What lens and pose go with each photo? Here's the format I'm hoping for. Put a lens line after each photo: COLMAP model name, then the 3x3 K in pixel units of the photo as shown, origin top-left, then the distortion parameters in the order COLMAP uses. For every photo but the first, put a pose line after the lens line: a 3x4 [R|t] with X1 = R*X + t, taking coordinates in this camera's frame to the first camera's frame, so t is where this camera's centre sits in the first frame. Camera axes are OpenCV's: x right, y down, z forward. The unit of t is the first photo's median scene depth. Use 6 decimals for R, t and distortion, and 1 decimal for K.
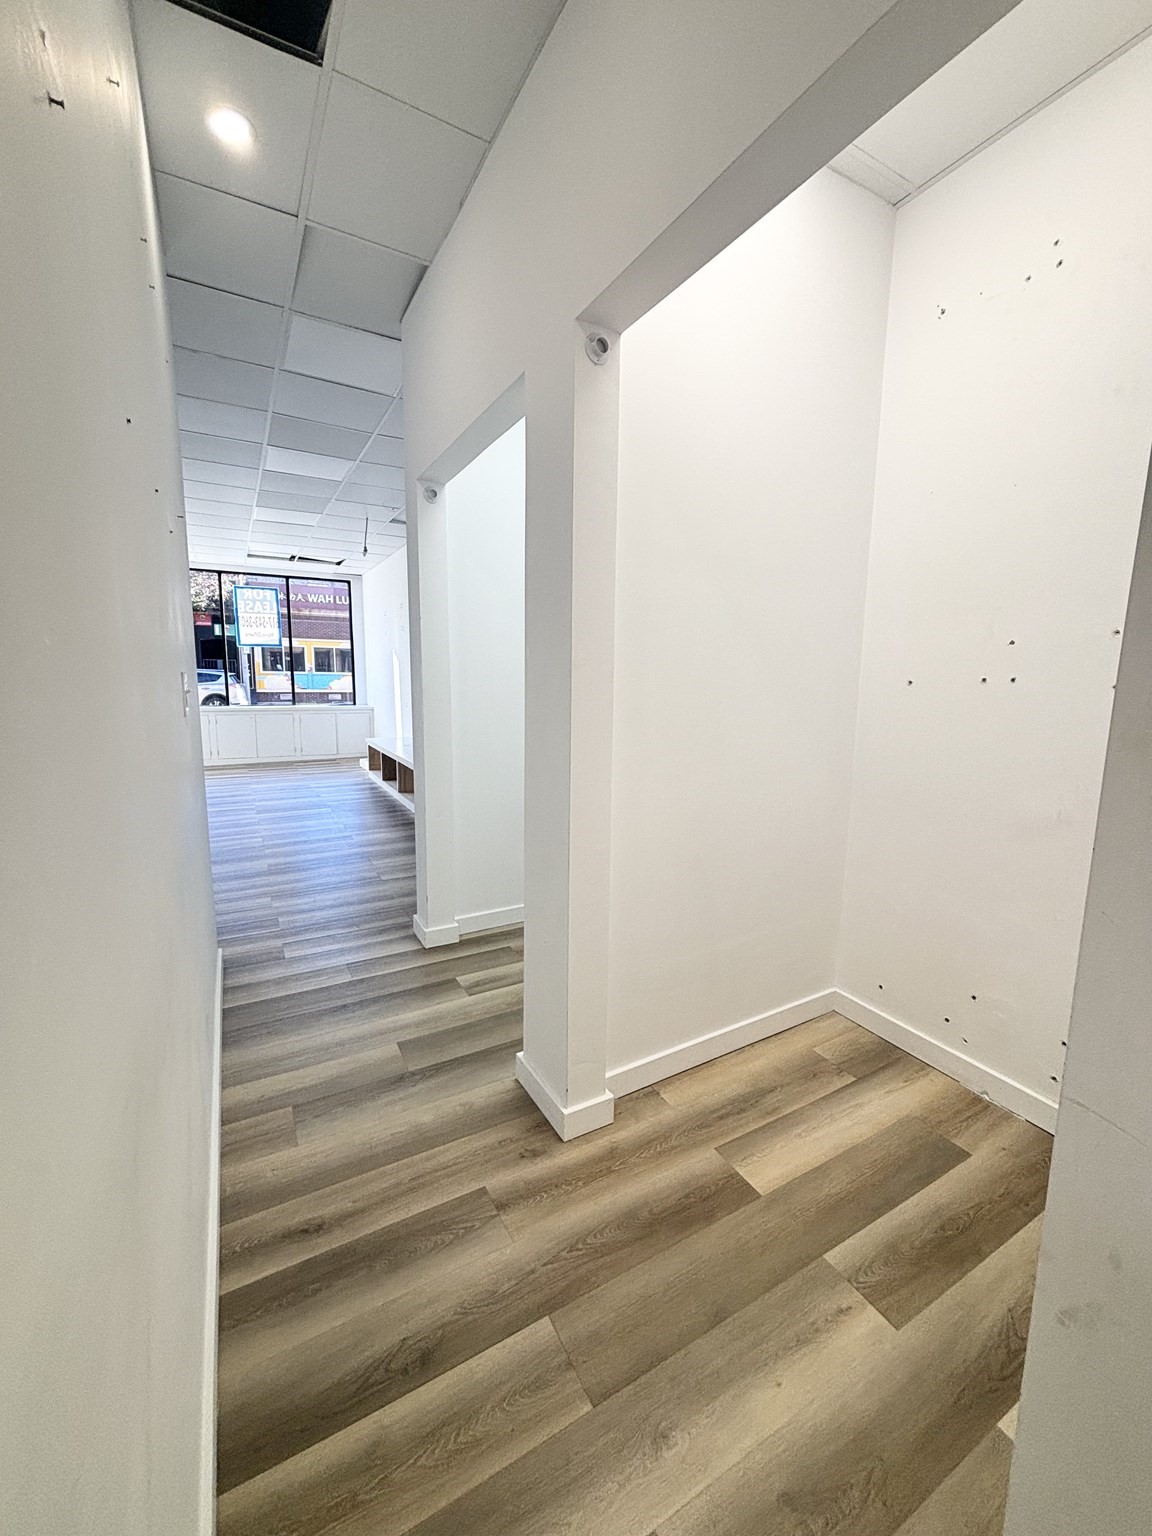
lens RADIAL K [[619.4, 0, 575.9], [0, 619.4, 763.2], [0, 0, 1]] dist [0.003232, 0.002234]
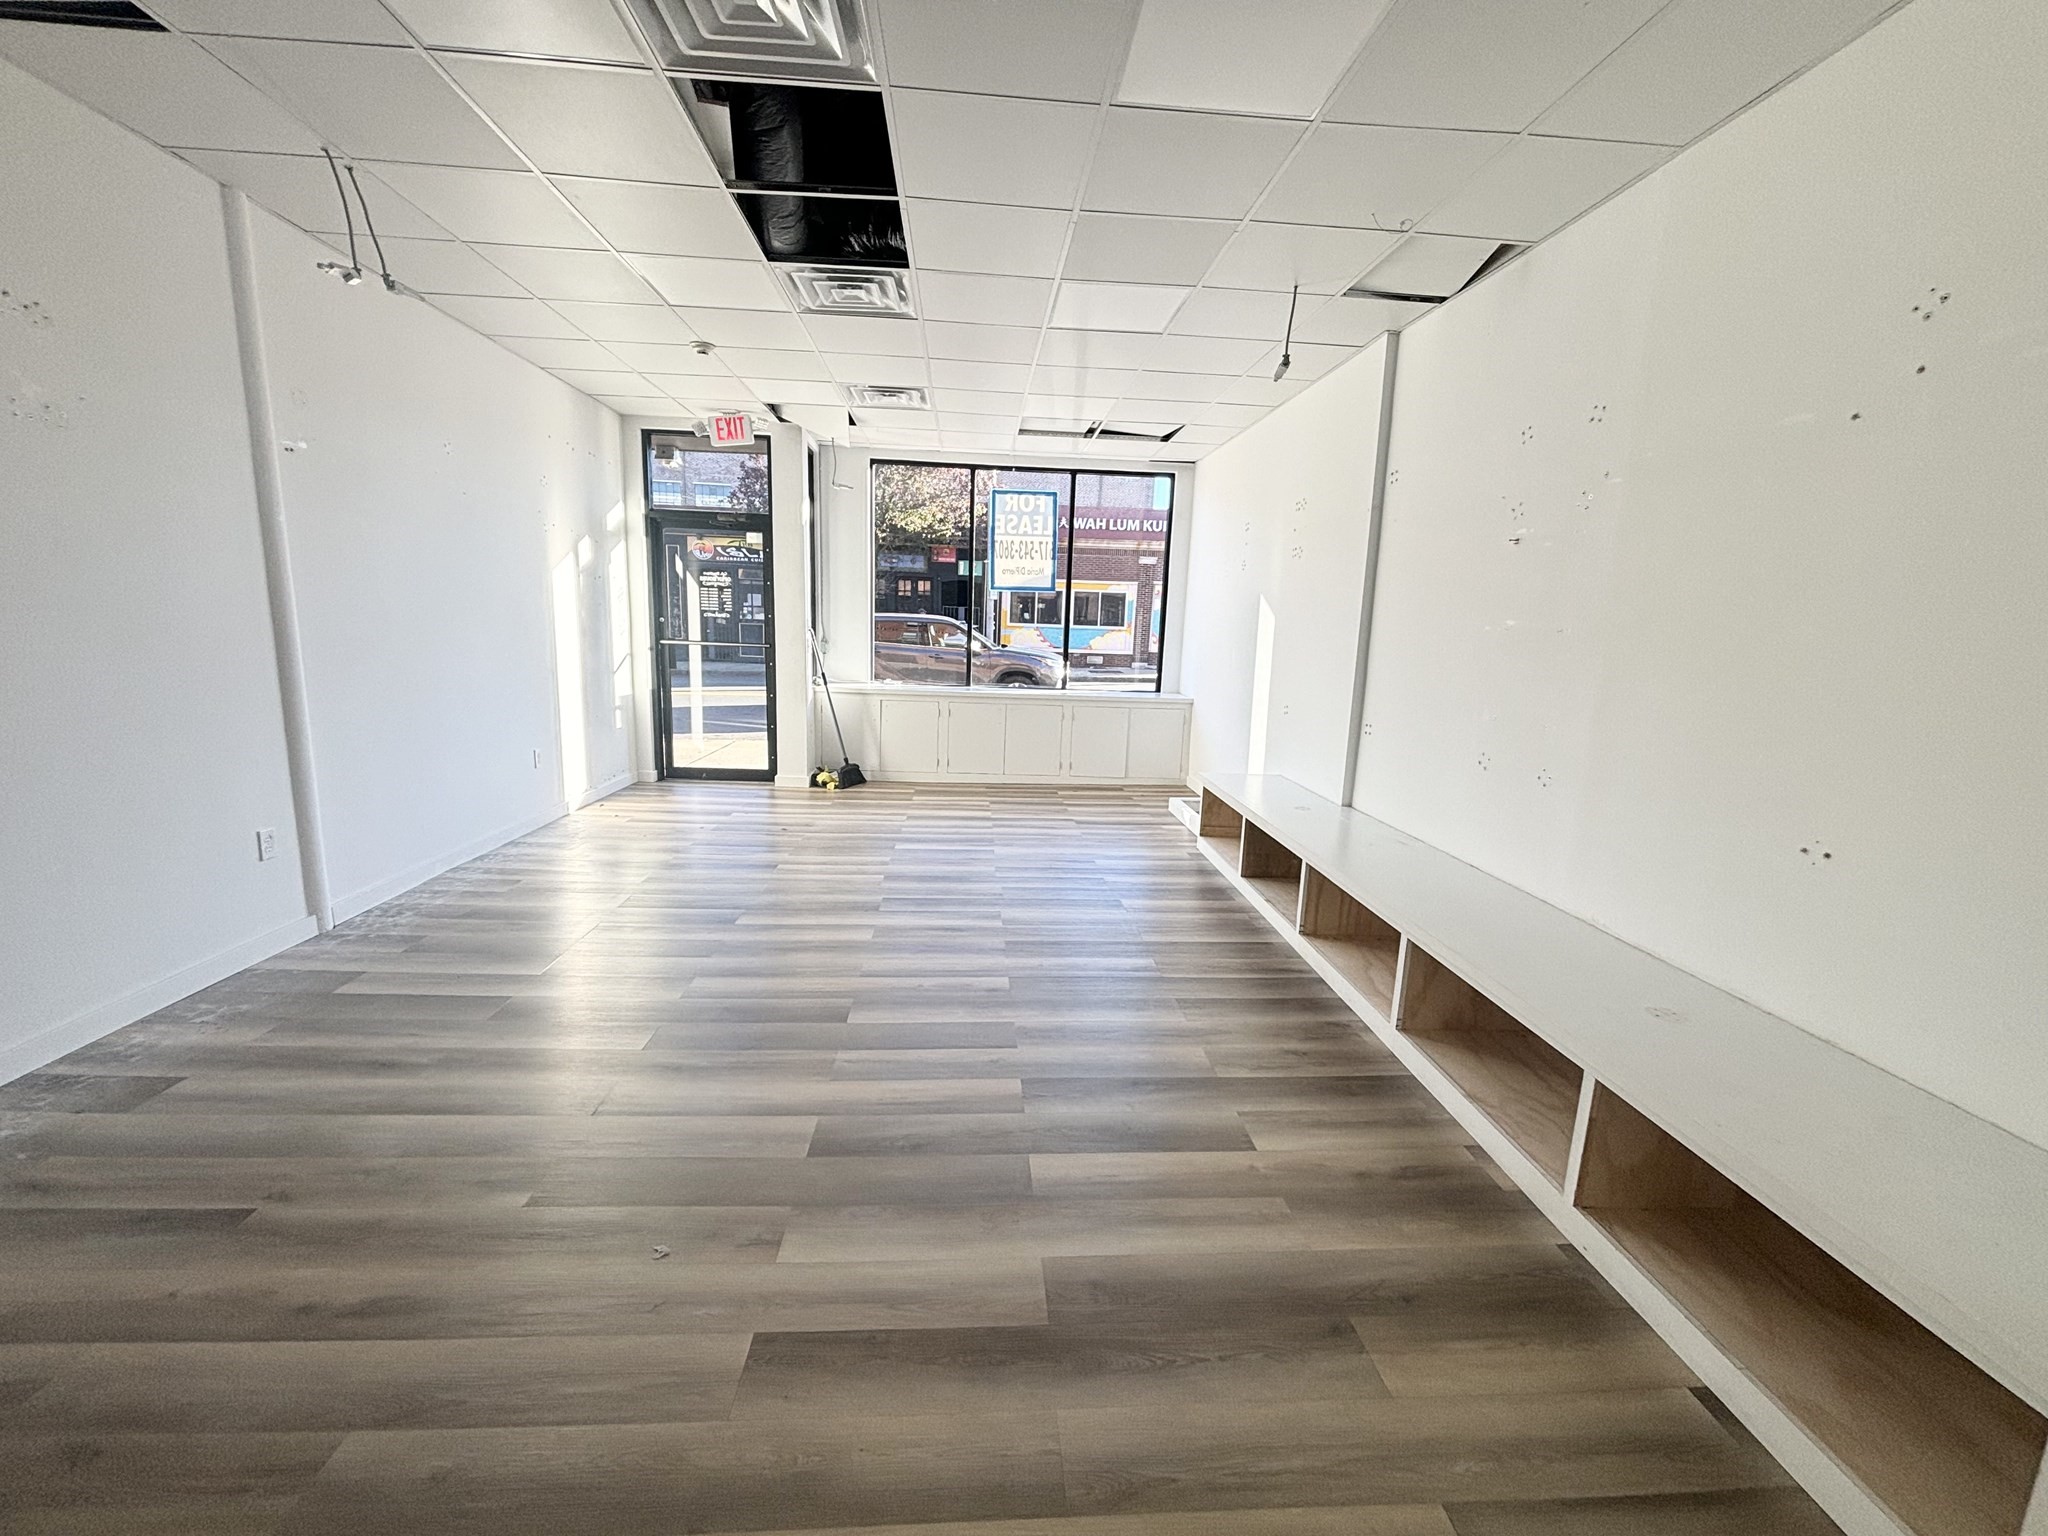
lens RADIAL K [[825.8, 0, 1021.0], [0, 825.8, 771.0], [0, 0, 1]] dist [0.003232, 0.002234]
pose [[0.902643, 0.092609, -0.420308, -0.153910], [-0.080047, 0.995660, 0.047471, -0.051338], [0.422880, -0.009204, 0.906139, 0.265393]]
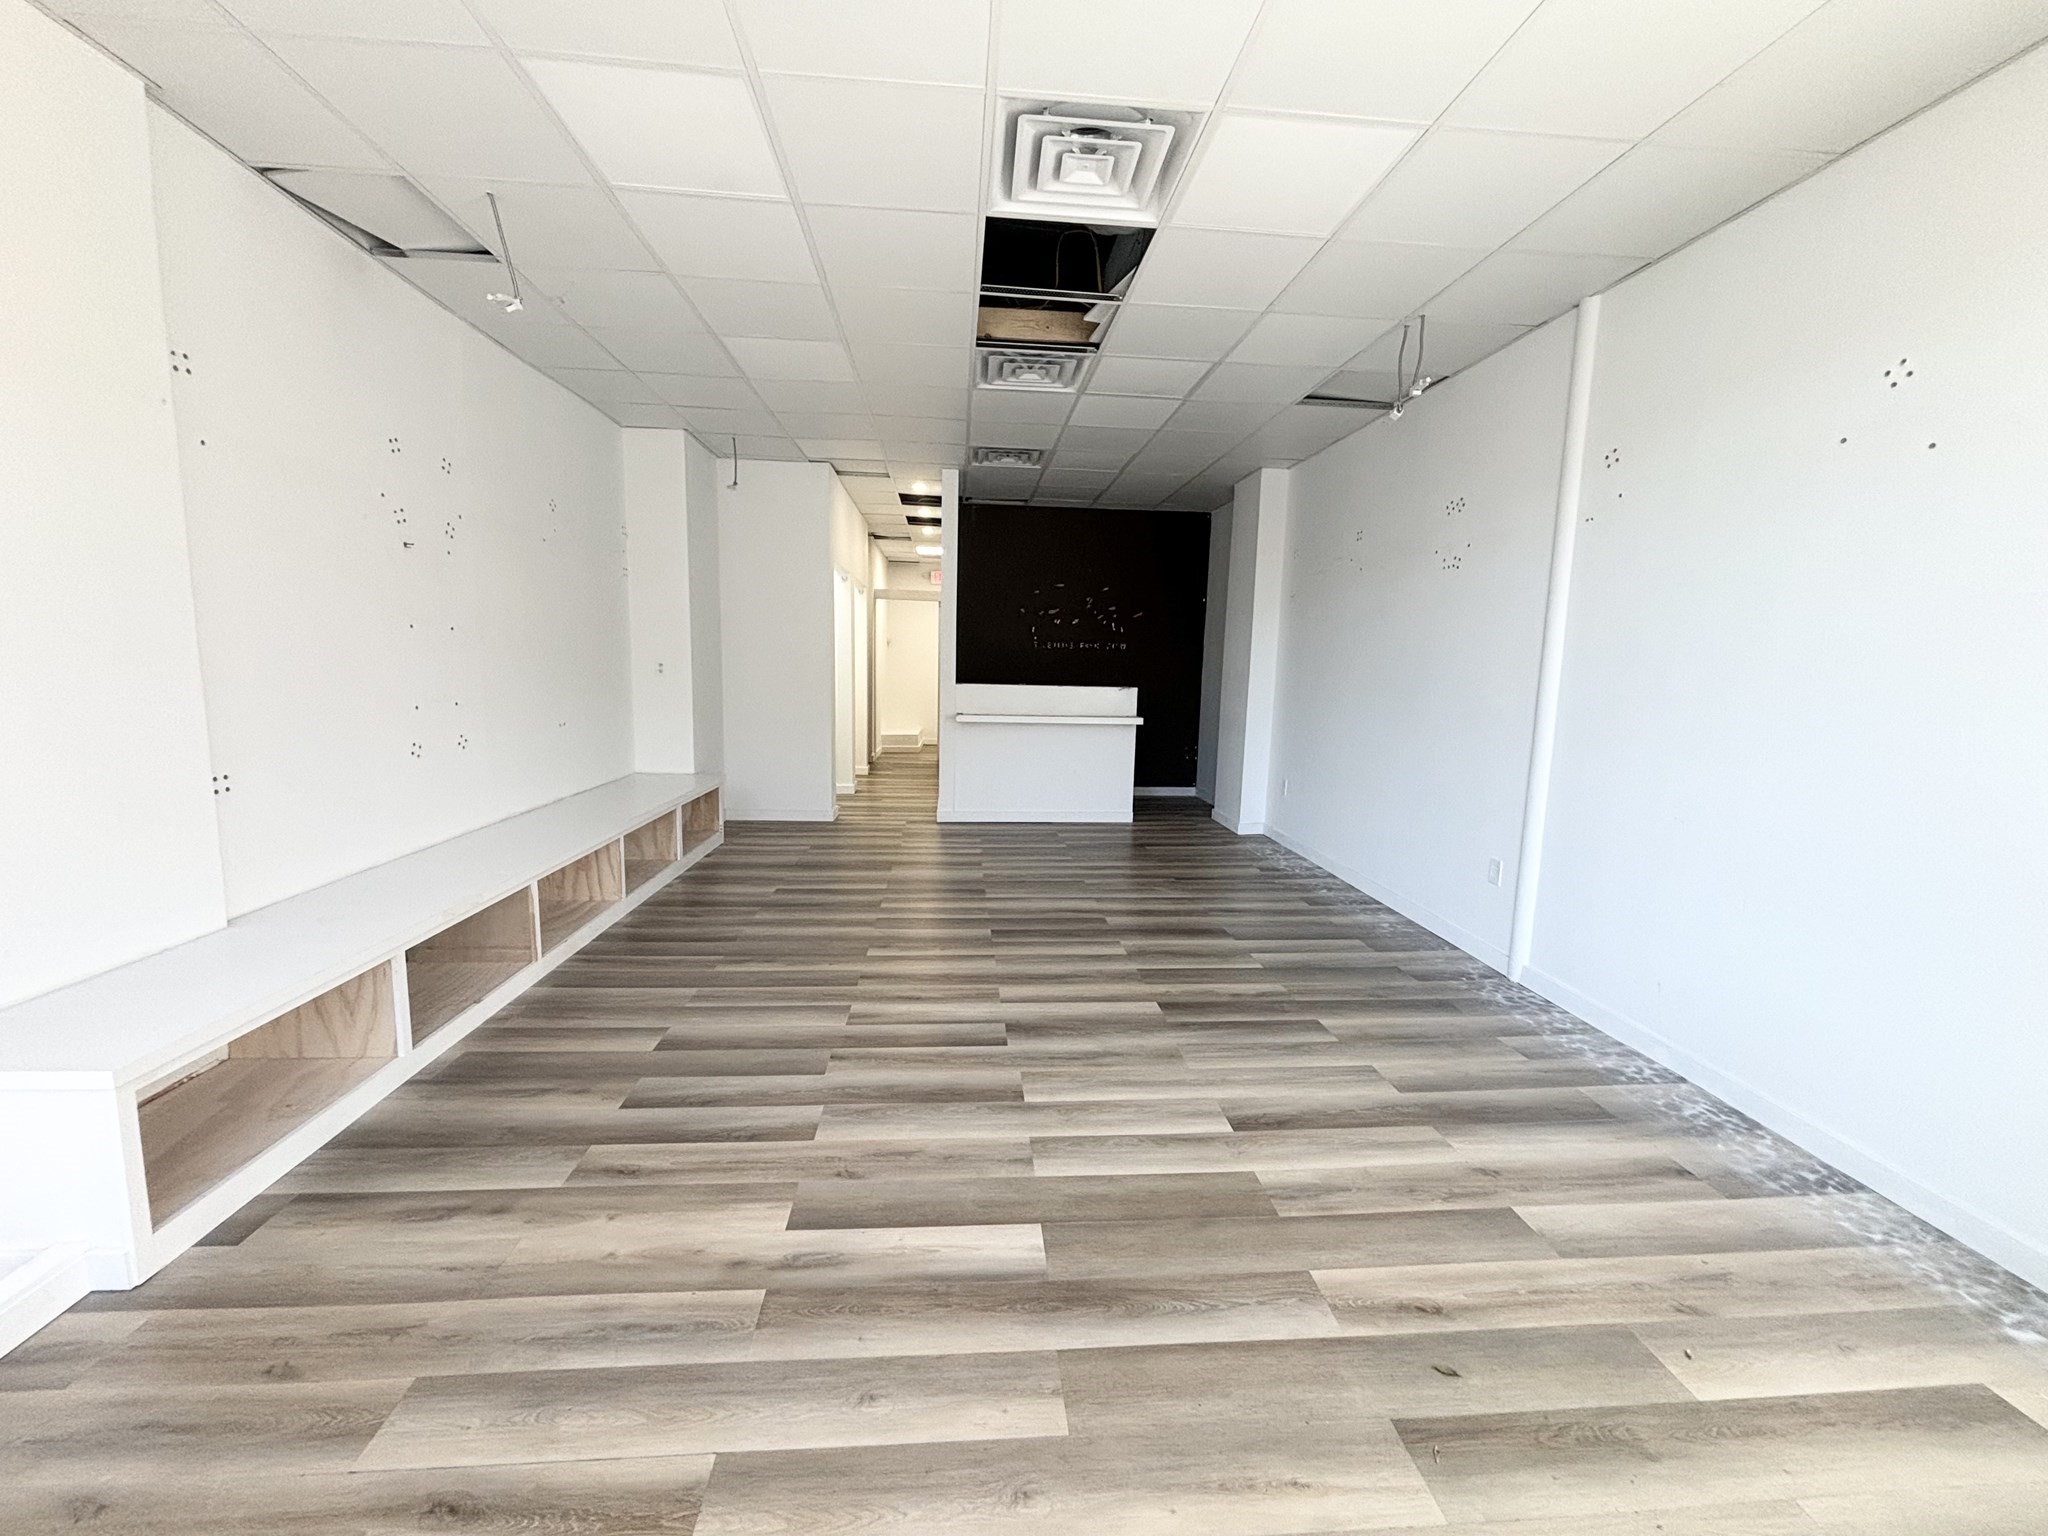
lens RADIAL K [[825.8, 0, 1027.2], [0, 825.8, 767.1], [0, 0, 1]] dist [0.003232, 0.002234]
pose [[-0.911074, -0.094355, 0.401299, -0.515142], [0.016261, 0.964471, 0.263687, -0.138508], [-0.411922, 0.246763, -0.877171, 0.866761]]
